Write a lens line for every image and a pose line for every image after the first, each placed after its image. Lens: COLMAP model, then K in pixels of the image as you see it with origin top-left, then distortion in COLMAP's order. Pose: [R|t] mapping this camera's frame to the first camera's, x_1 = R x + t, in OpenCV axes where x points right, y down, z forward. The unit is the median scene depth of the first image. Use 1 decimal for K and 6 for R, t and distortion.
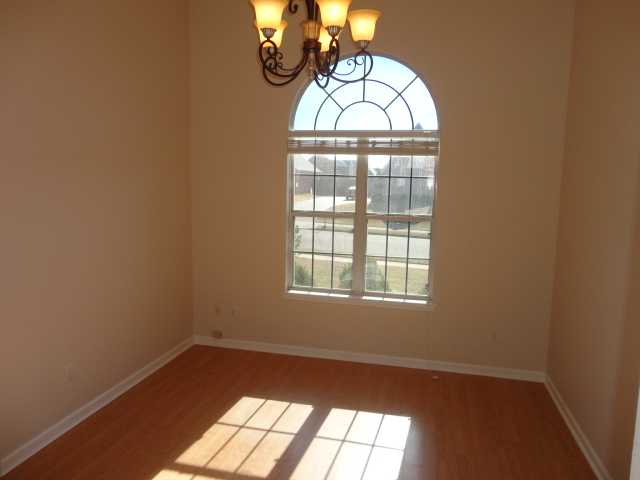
lens RADIAL K [[467.5, 0, 320.0], [0, 467.5, 240.0], [0, 0, 1]] dist [-0.004274, 0.000142]
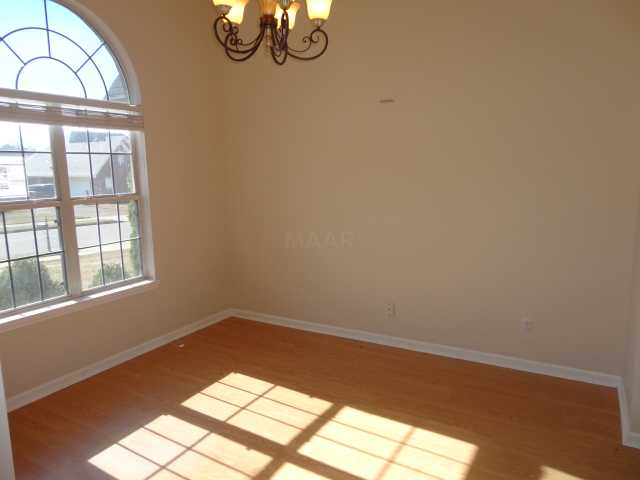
lens RADIAL K [[467.5, 0, 320.0], [0, 467.5, 240.0], [0, 0, 1]] dist [-0.004274, 0.000142]
pose [[0.296486, -0.180408, 0.937843, -0.595259], [0.134566, 0.980091, 0.145994, -0.048742], [-0.945509, 0.082917, 0.314860, 0.357358]]
